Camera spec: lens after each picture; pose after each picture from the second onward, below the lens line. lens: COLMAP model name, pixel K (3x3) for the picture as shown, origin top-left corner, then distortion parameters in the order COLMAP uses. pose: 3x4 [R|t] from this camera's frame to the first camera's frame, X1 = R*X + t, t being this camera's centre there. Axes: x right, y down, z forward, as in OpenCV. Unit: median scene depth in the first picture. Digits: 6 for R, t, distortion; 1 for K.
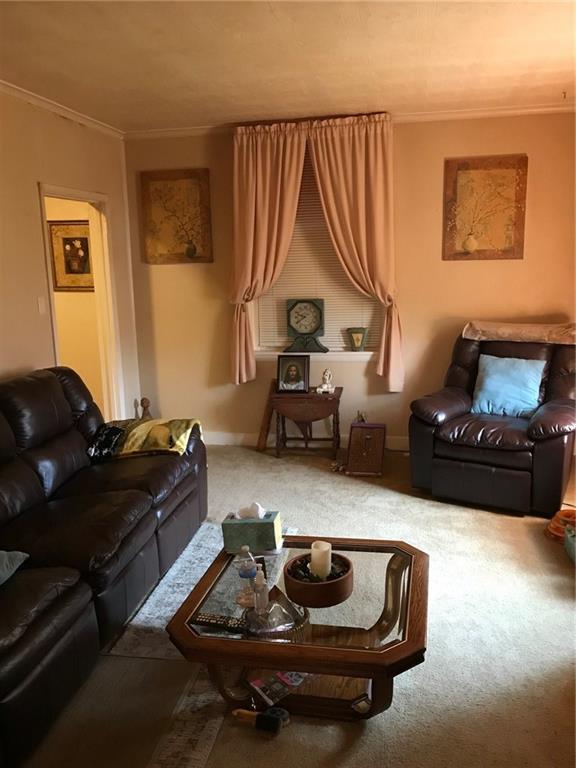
lens RADIAL K [[630.8, 0, 291.0], [0, 630.8, 373.7], [0, 0, 1]] dist [0.073854, -0.104784]
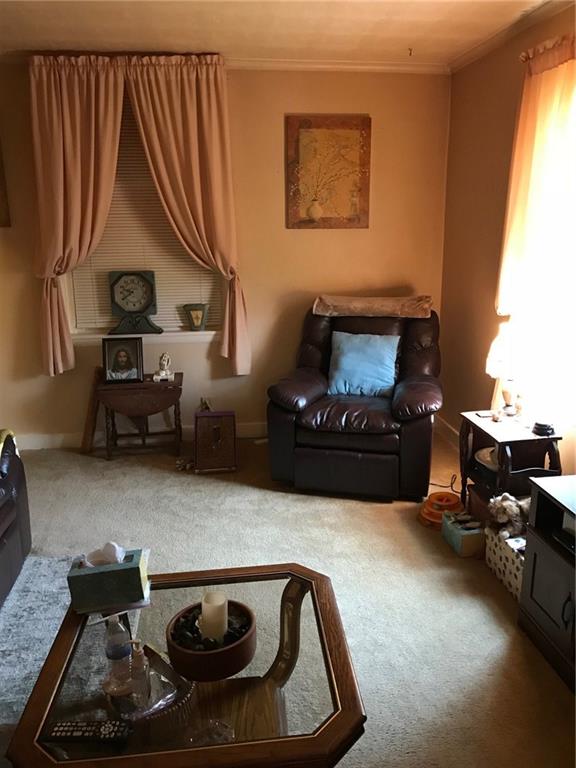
lens RADIAL K [[630.8, 0, 291.0], [0, 630.8, 373.7], [0, 0, 1]] dist [0.073854, -0.104784]
pose [[0.951734, -0.057269, 0.301533, -0.043254], [0.042356, 0.997545, 0.055770, -0.021495], [-0.303987, -0.040307, 0.951823, 0.127451]]
